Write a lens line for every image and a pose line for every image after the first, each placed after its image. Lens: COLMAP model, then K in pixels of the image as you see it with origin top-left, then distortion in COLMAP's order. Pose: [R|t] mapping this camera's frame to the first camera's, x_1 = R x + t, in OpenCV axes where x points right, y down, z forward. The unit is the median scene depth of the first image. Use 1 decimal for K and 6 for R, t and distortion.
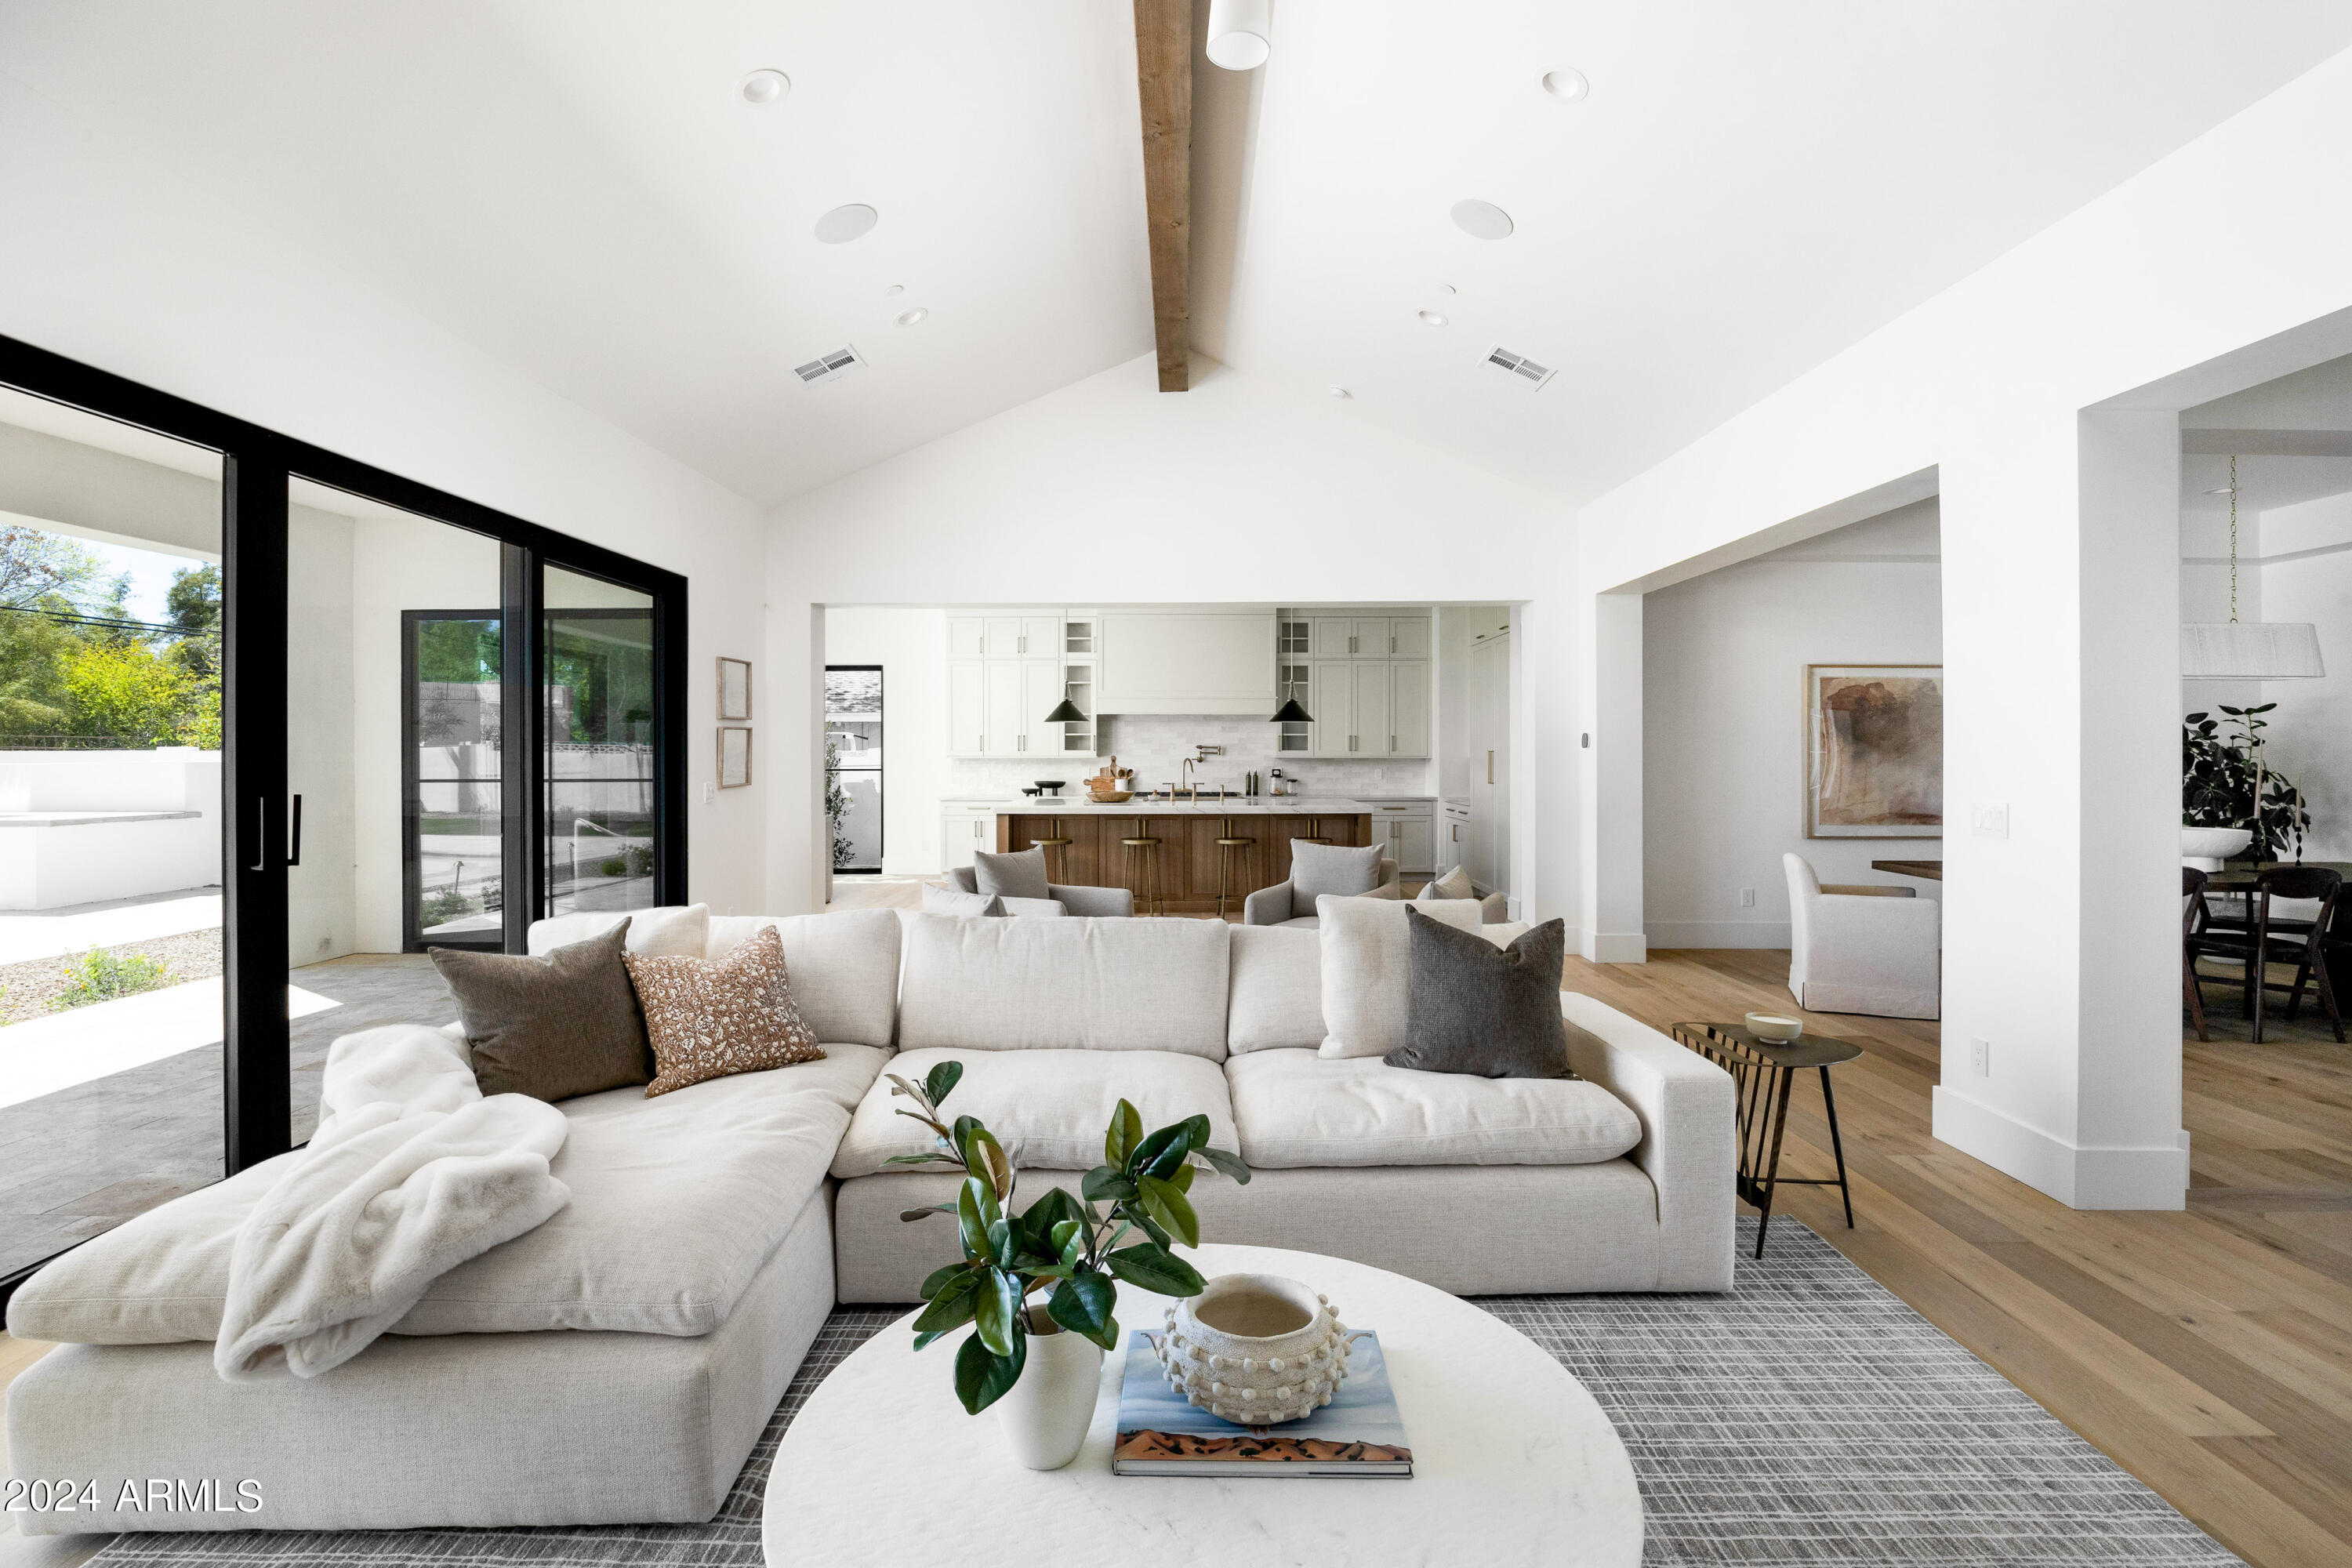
lens RADIAL K [[1121.6, 0, 1166.3], [0, 1121.6, 744.1], [0, 0, 1]] dist [-0.016301, 0.002289]
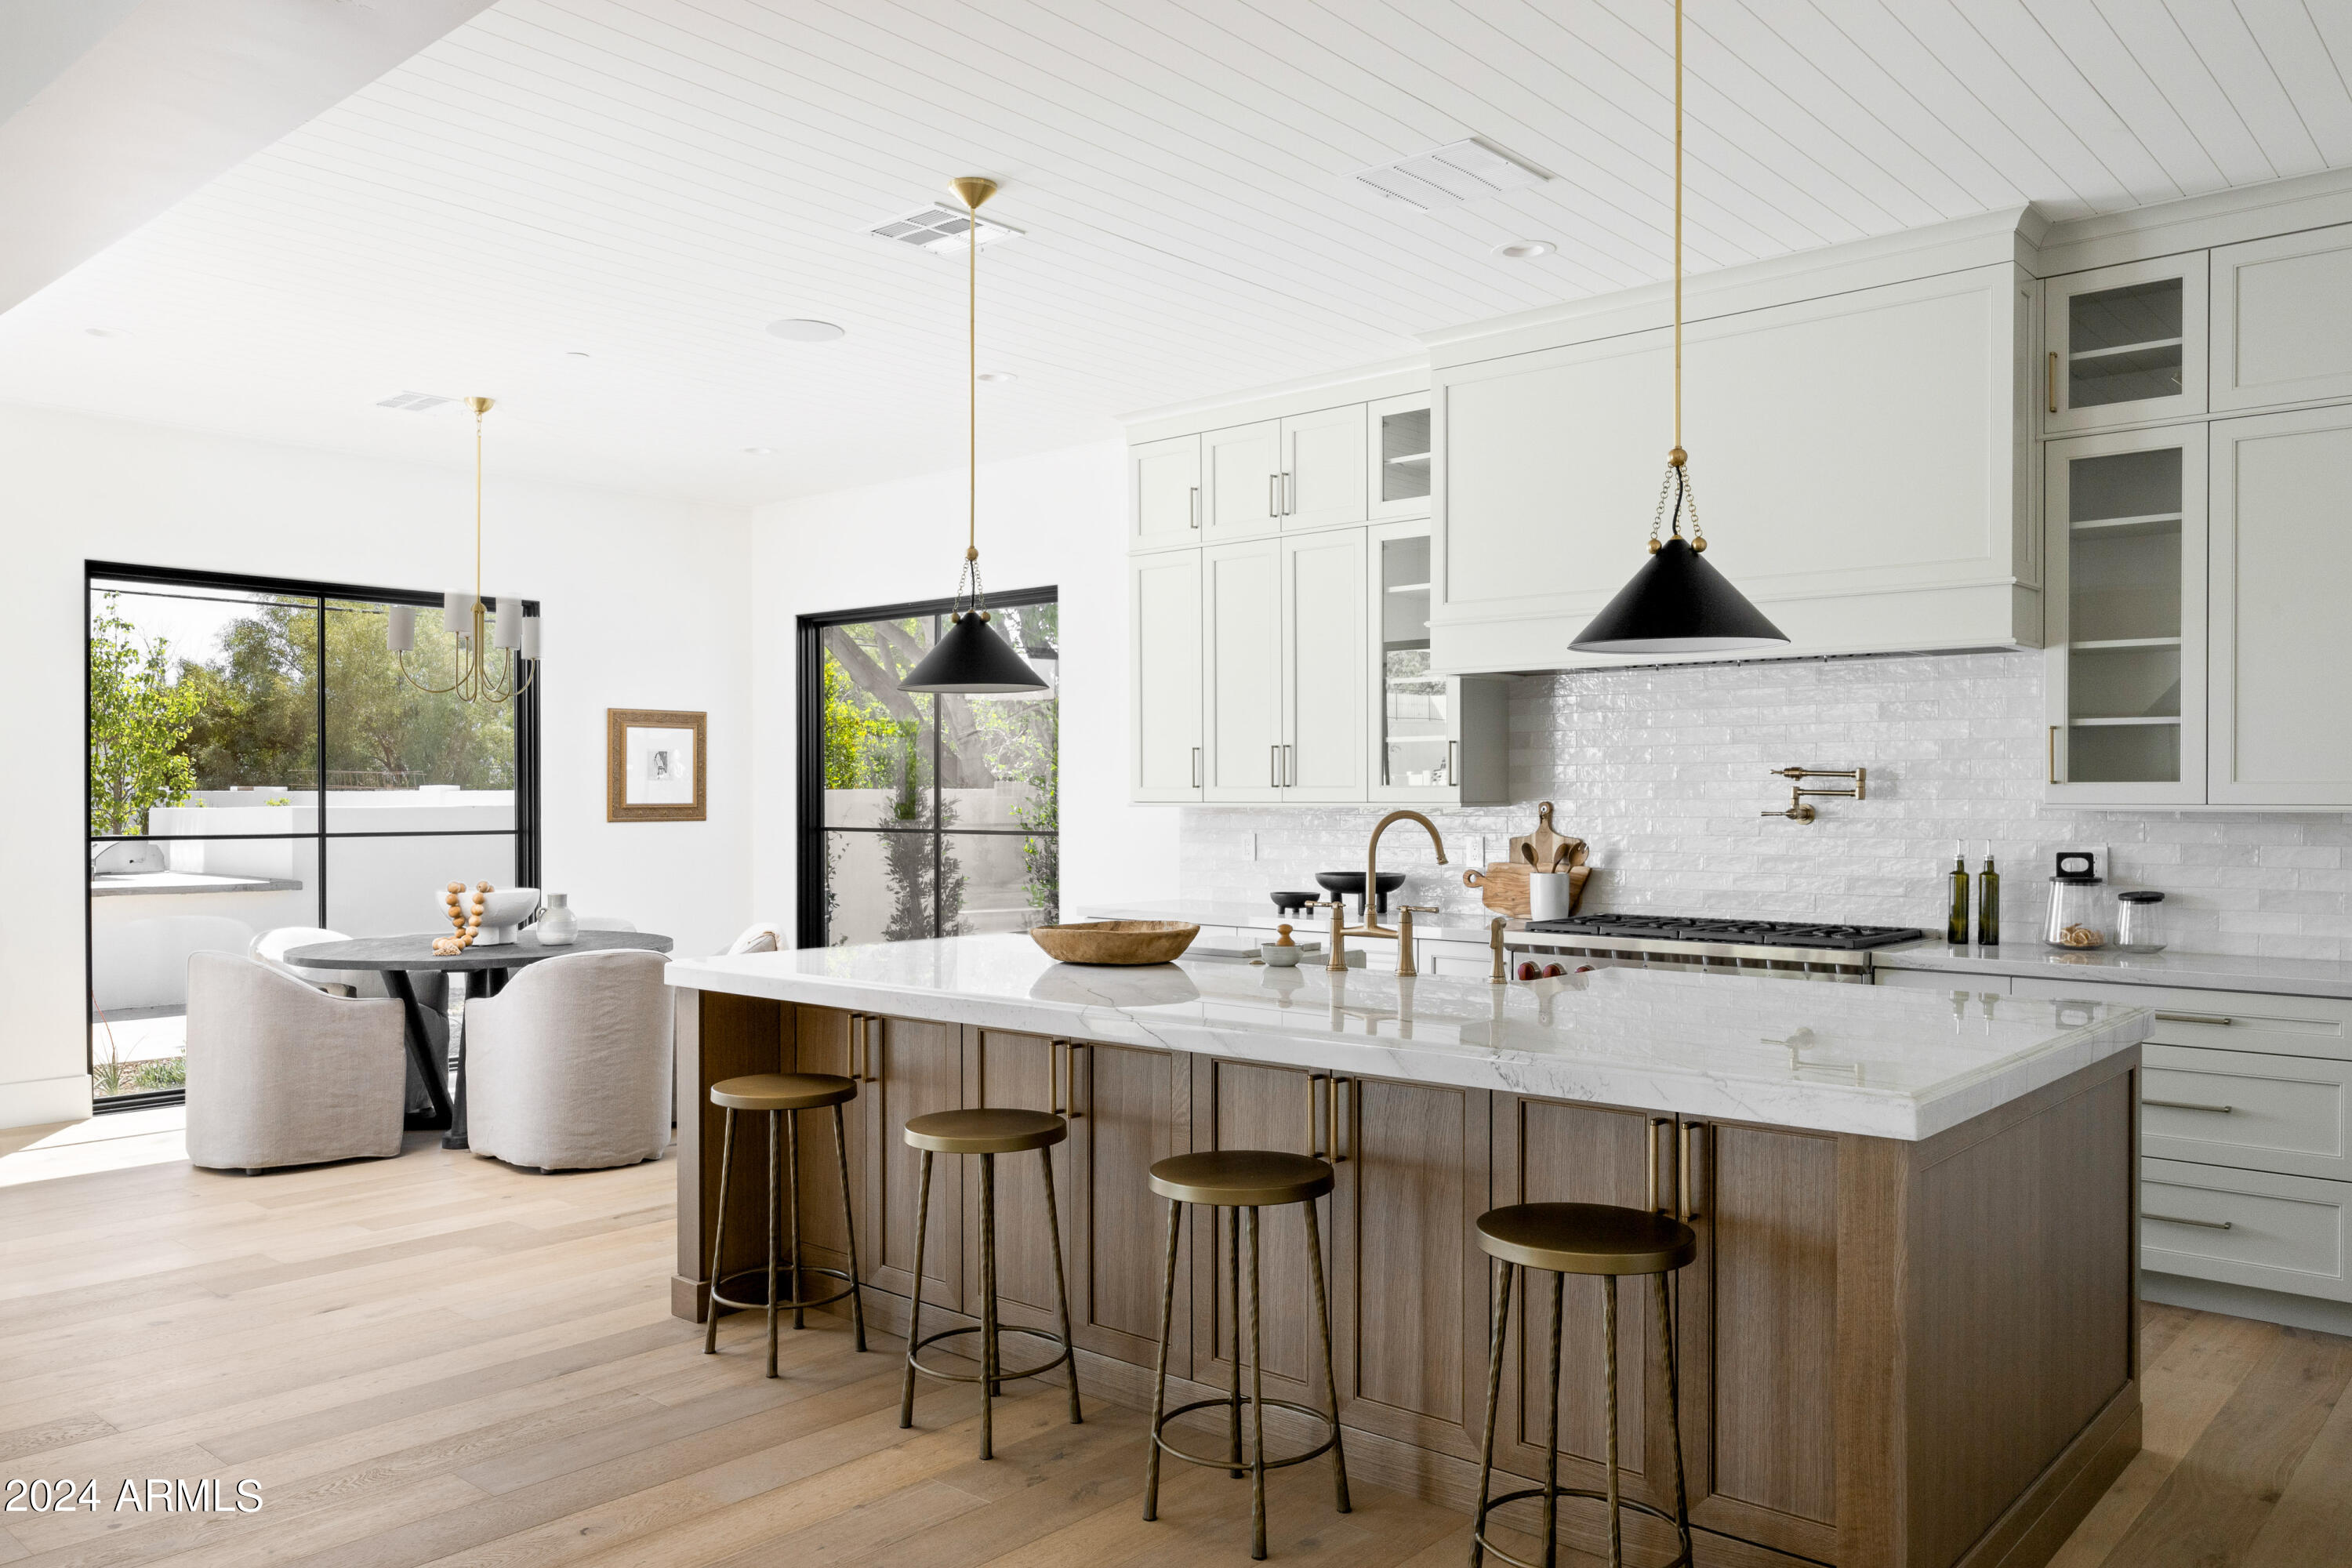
lens RADIAL K [[1703.5, 0, 1183.7], [0, 1703.5, 812.3], [0, 0, 1]] dist [-0.011063, 0.003303]
pose [[0.760309, 0.004984, -0.649543, 0.204930], [0.006903, 0.999852, 0.015752, 0.004976], [0.649525, -0.016460, 0.760162, 0.559882]]
